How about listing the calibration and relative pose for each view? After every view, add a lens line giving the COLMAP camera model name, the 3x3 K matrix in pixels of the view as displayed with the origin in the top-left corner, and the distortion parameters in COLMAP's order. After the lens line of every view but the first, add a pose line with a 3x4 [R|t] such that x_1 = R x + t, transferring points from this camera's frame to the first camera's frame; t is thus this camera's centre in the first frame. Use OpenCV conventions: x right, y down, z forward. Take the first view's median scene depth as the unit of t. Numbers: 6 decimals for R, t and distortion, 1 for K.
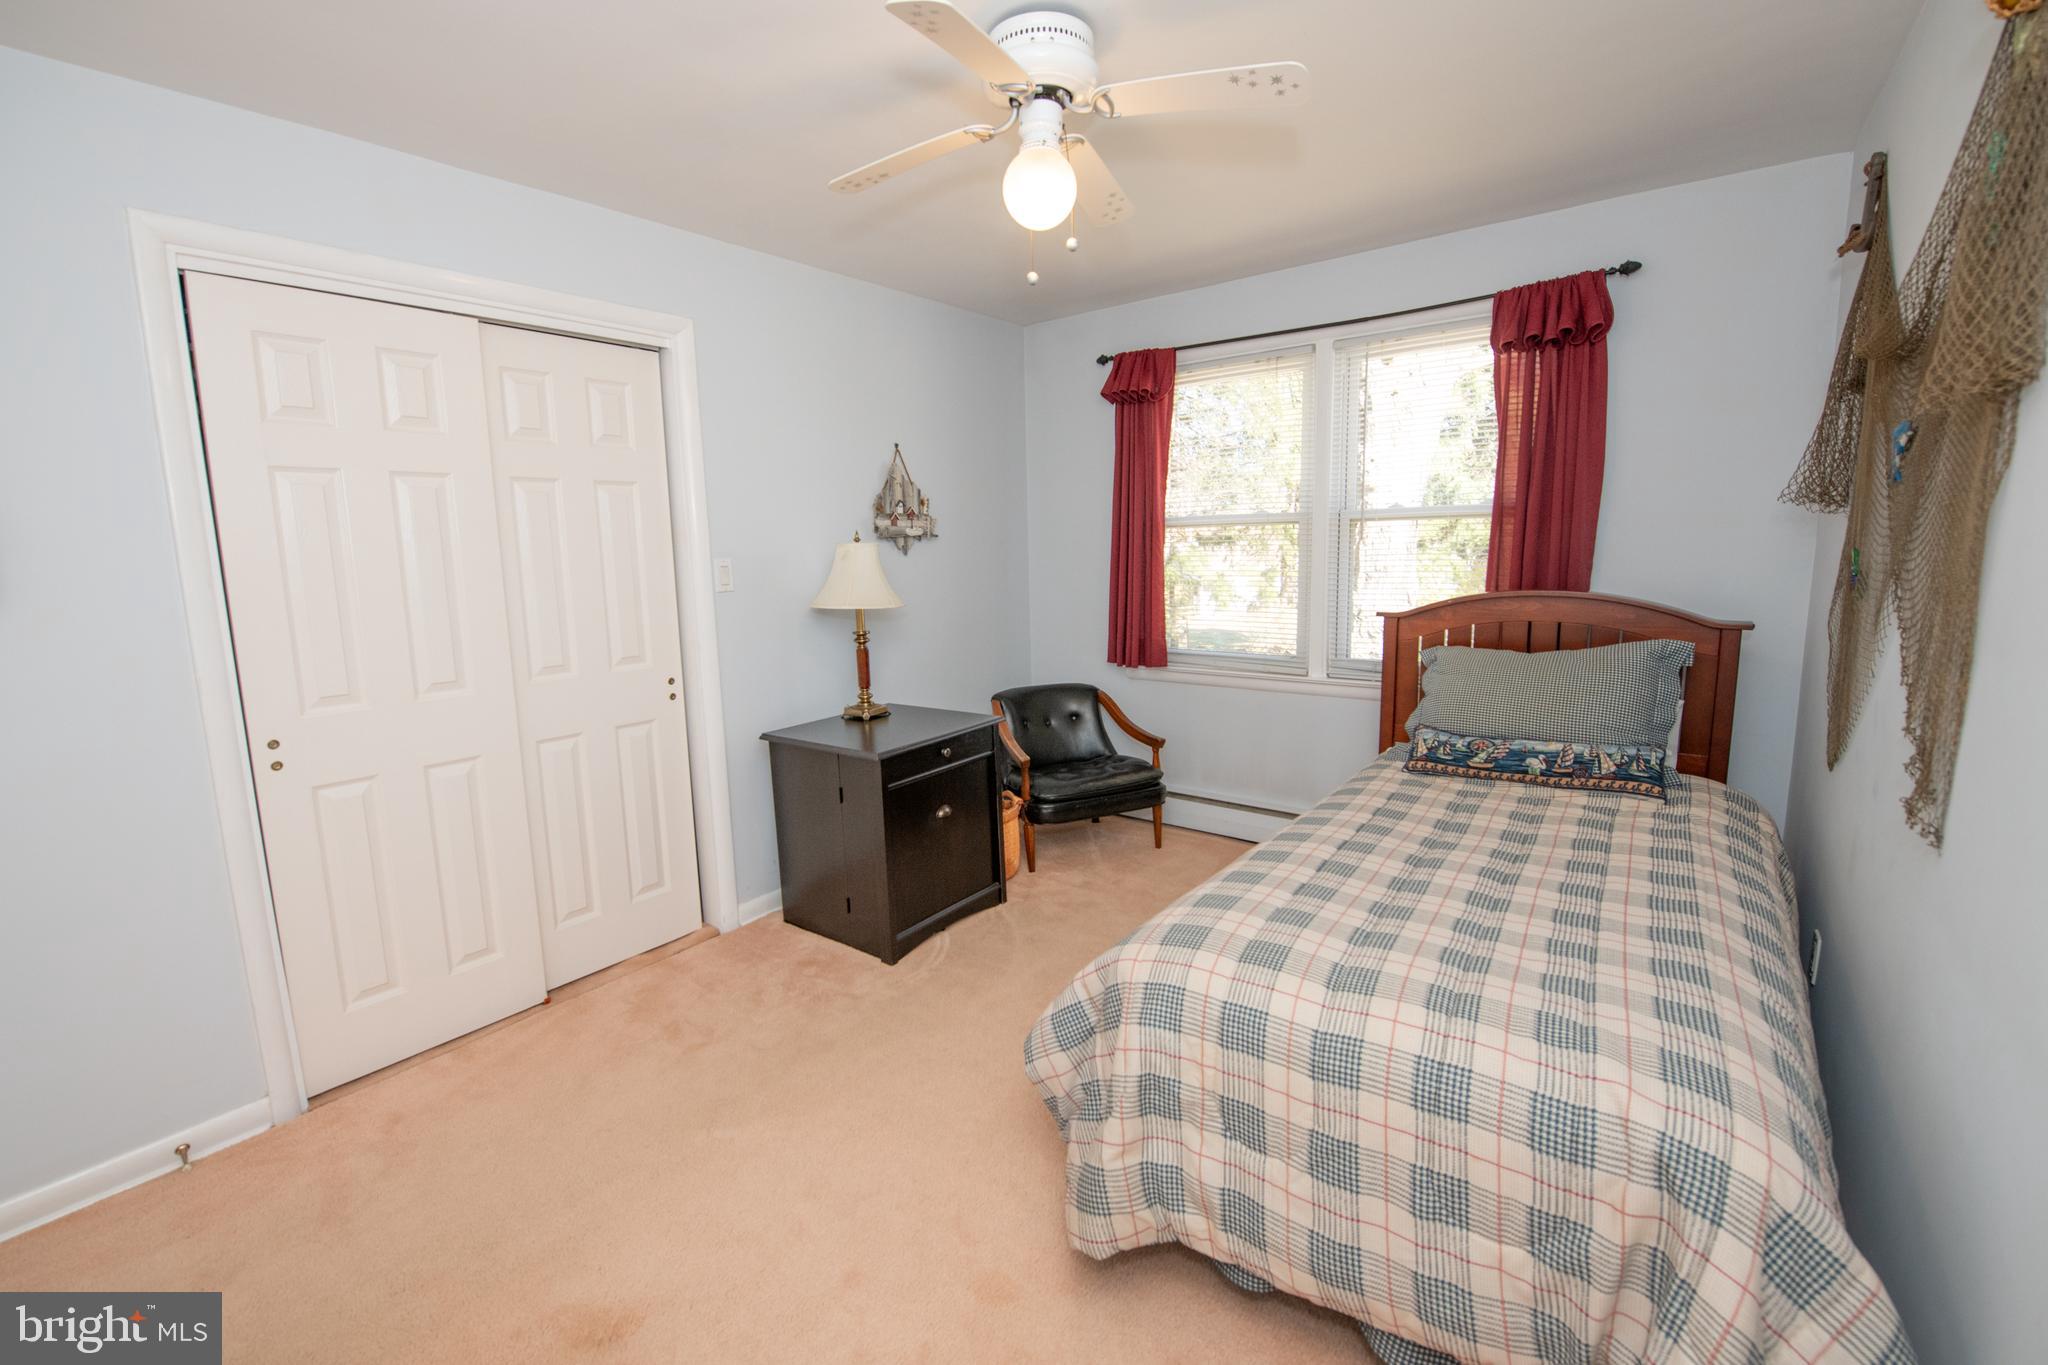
lens RADIAL K [[859.7, 0, 1010.9], [0, 859.7, 672.7], [0, 0, 1]] dist [-0.014197, -0.002969]
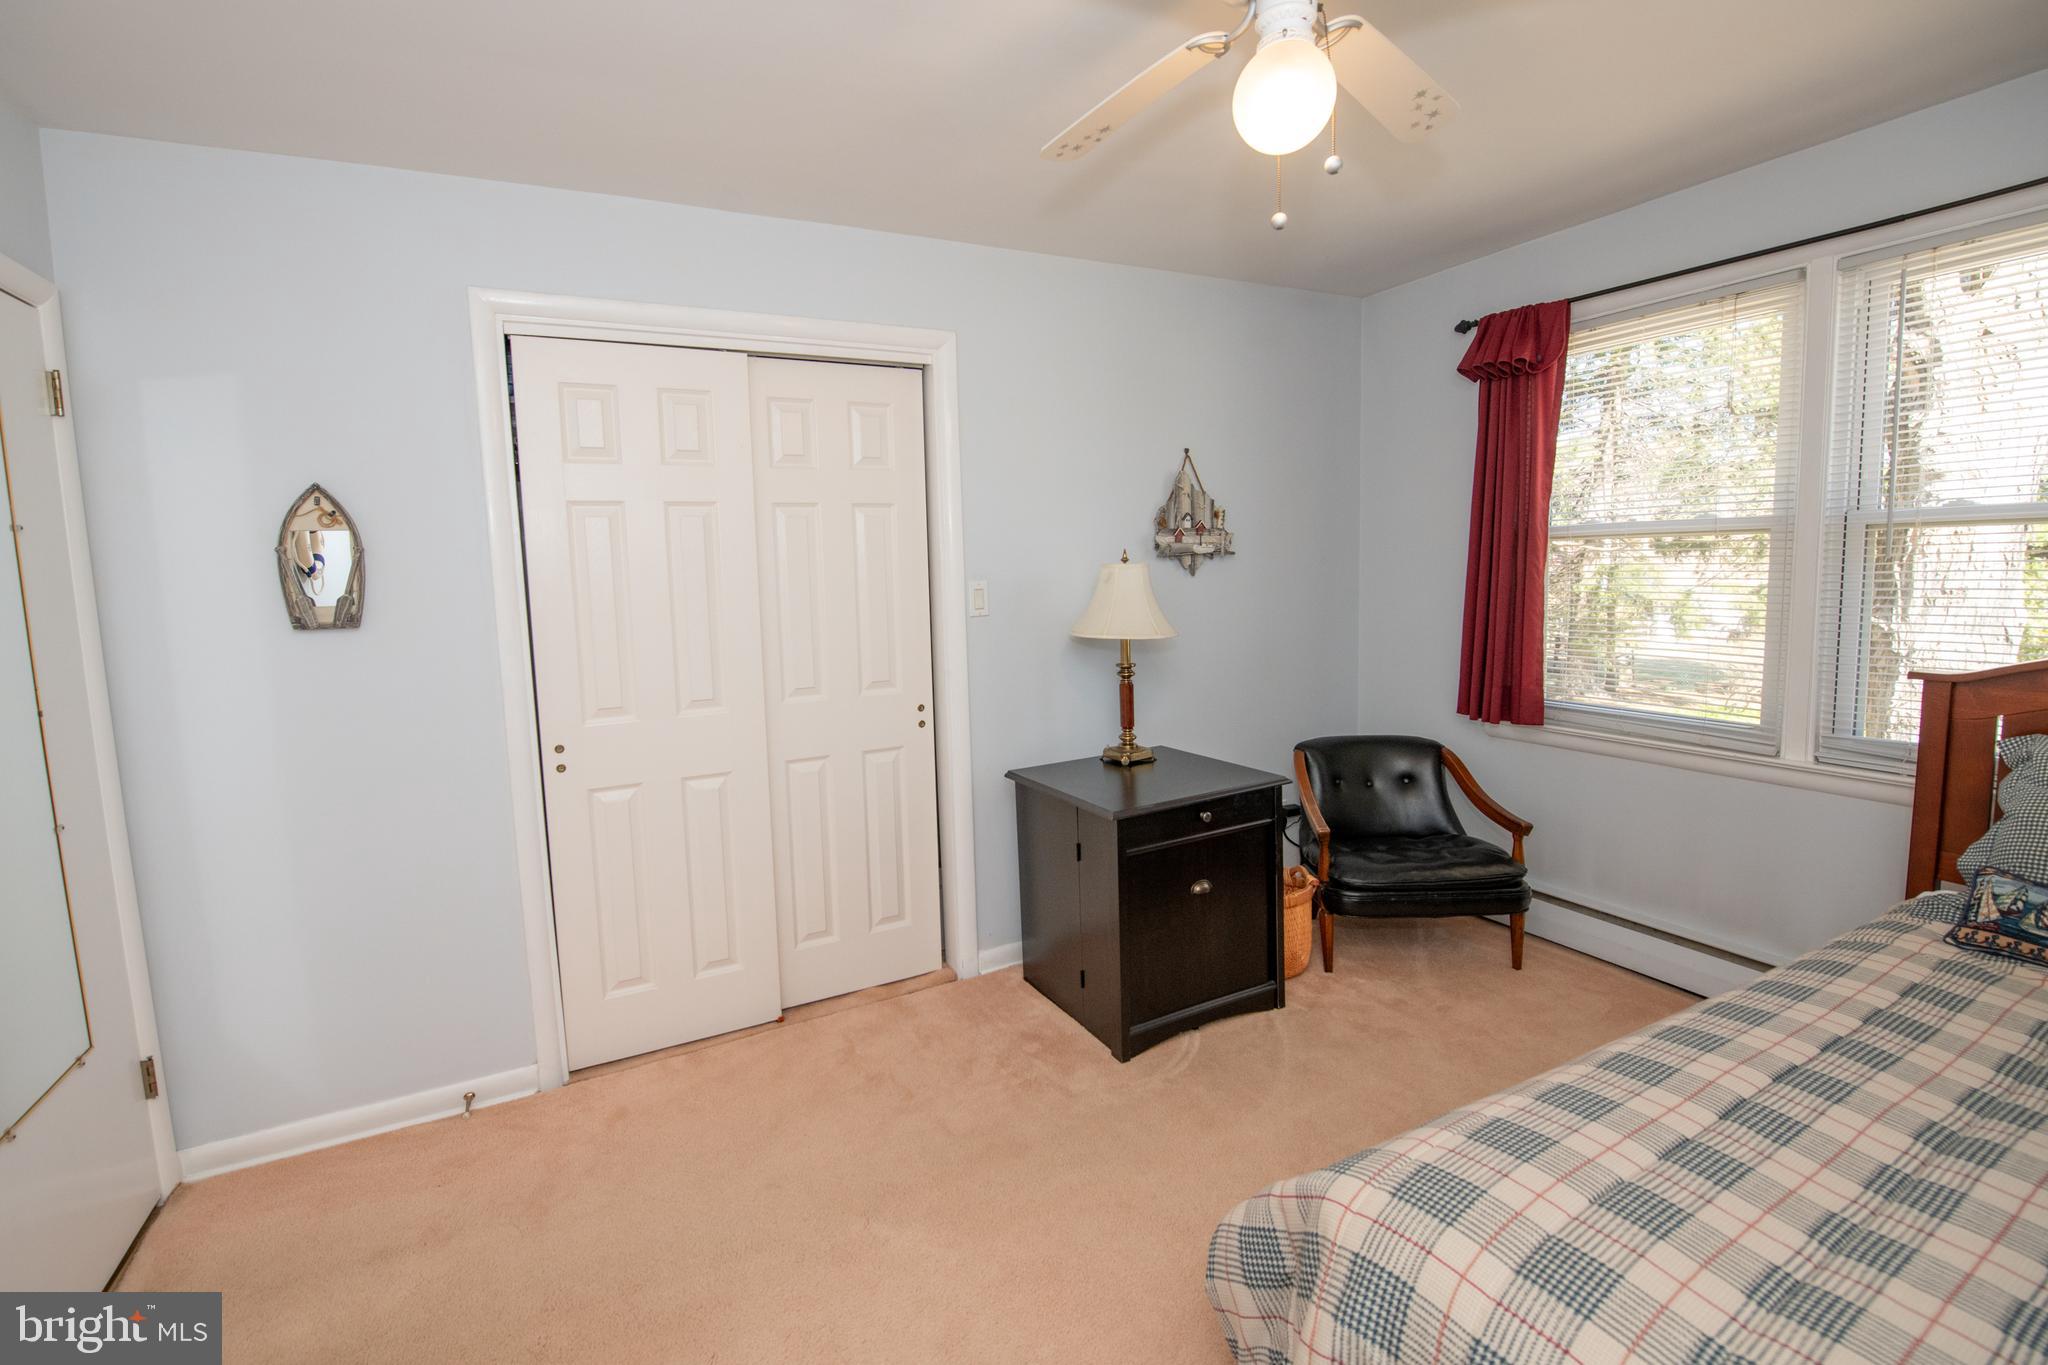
lens RADIAL K [[859.7, 0, 1012.4], [0, 859.7, 651.8], [0, 0, 1]] dist [-0.014197, -0.002969]
pose [[0.900957, 0.042465, -0.431825, 0.109139], [-0.056185, 0.998238, -0.019058, -0.040267], [0.430255, 0.041433, 0.901756, 0.171542]]
